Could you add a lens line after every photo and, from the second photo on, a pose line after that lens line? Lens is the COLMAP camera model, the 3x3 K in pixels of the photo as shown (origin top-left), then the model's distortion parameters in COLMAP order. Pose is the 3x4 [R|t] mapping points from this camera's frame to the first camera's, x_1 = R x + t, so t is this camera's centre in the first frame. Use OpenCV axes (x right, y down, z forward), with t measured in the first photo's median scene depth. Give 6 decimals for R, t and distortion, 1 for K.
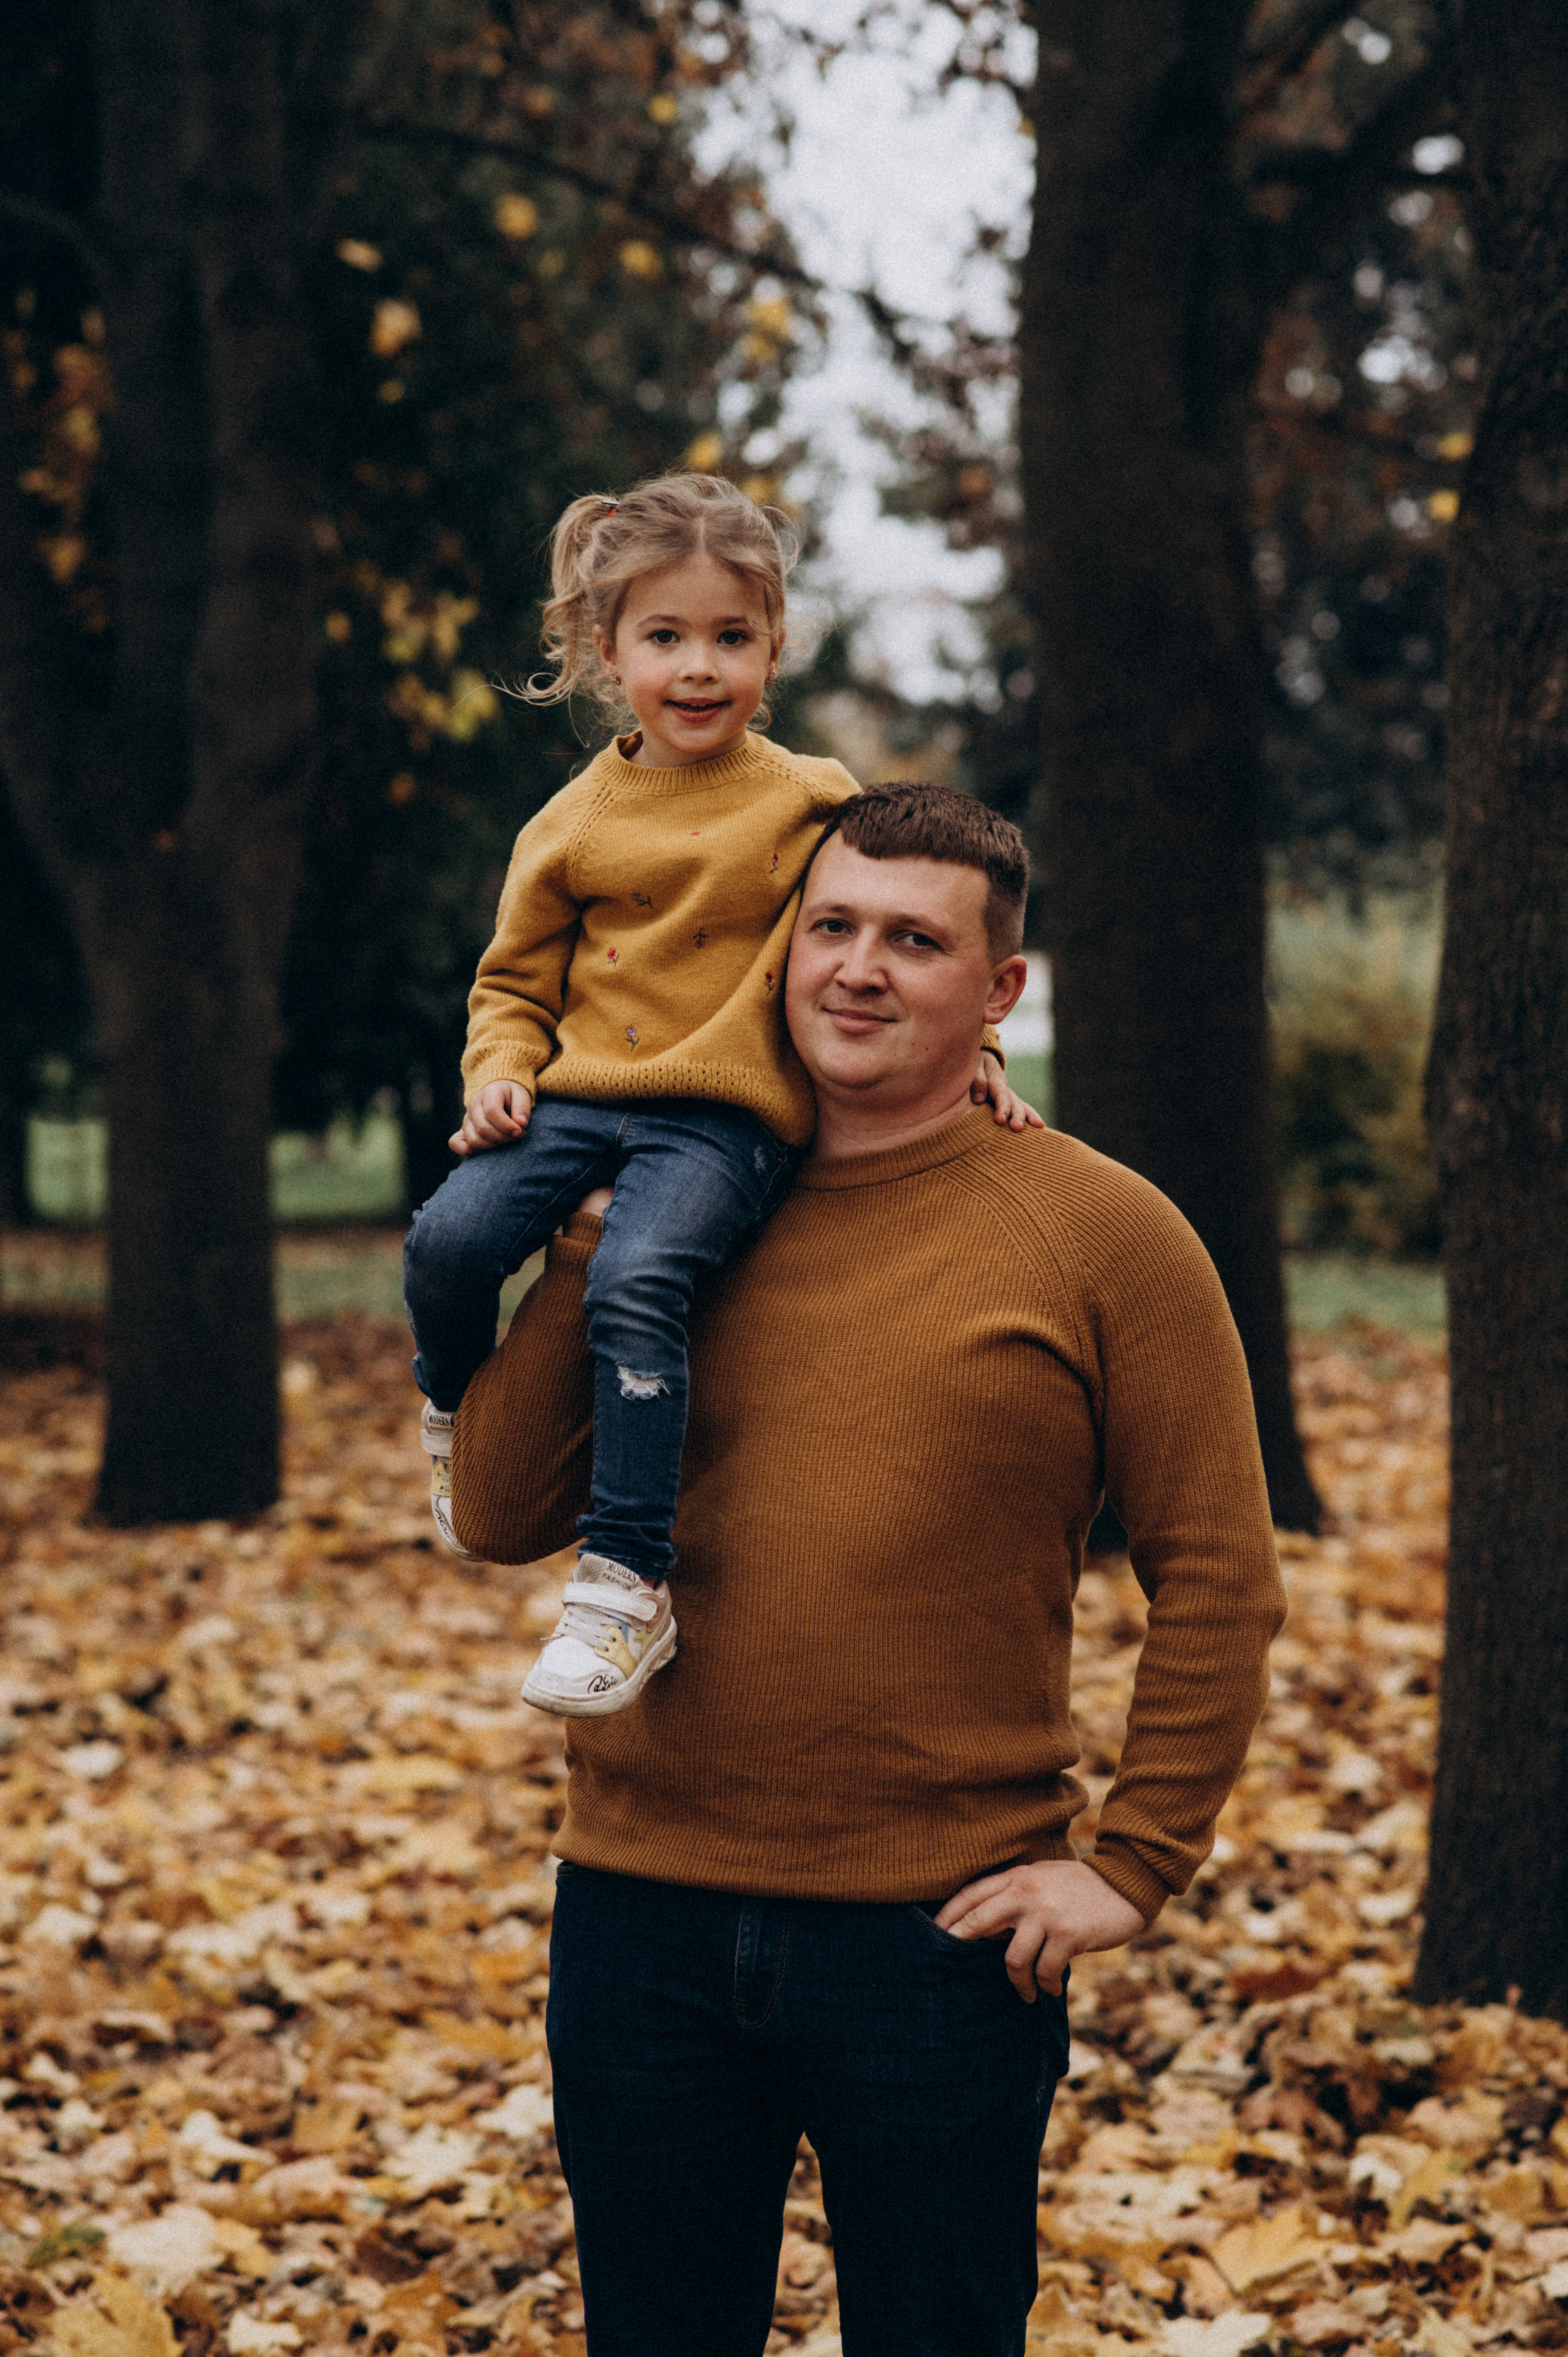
lens RADIAL K [[6052.7, 0, 784.0], [0, 6052.7, 1178.5], [0, 0, 1]] dist [0.050133, 0.434619]
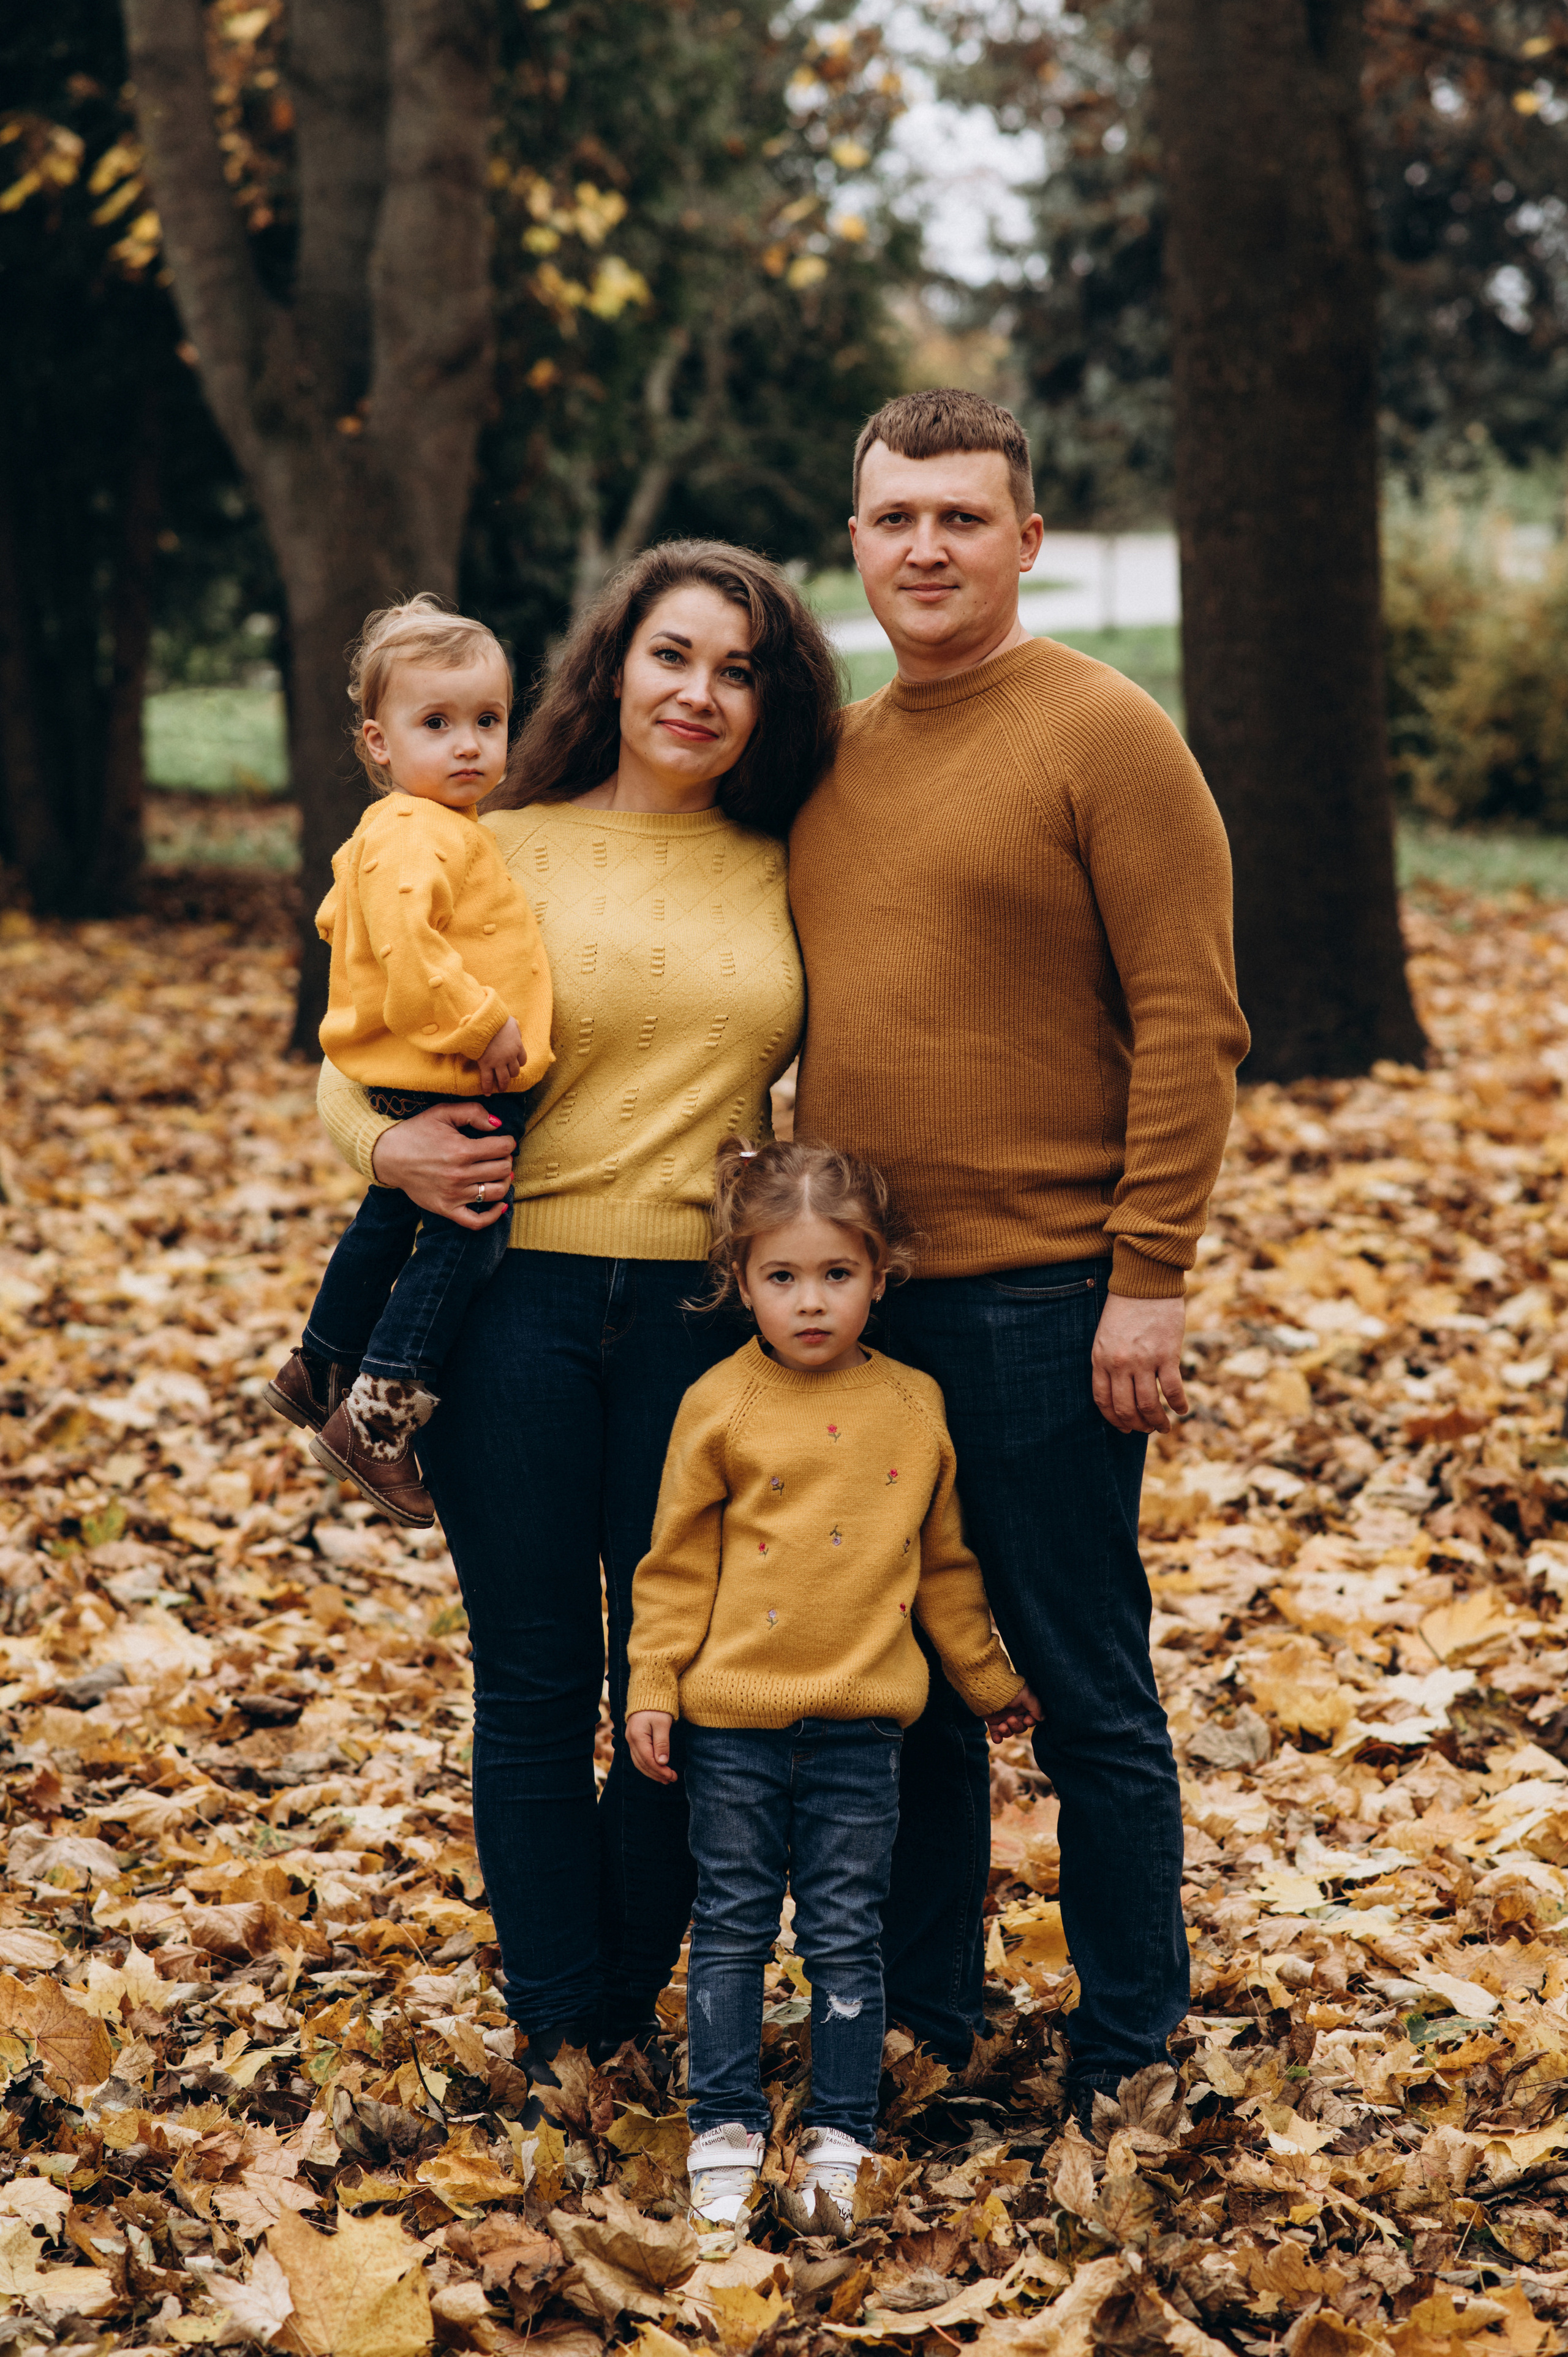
lens RADIAL K [[6199.0, 0, 784.0], [0, 6199.0, 1178.5], [0, 0, 1]] dist [-0.061401, 1.041366]
pose [[0.999978, 0.001125, 0.006528, -0.048508], [-0.001560, 0.997755, 0.066952, 0.005807], [-0.006438, -0.066961, 0.997735, -0.162767]]
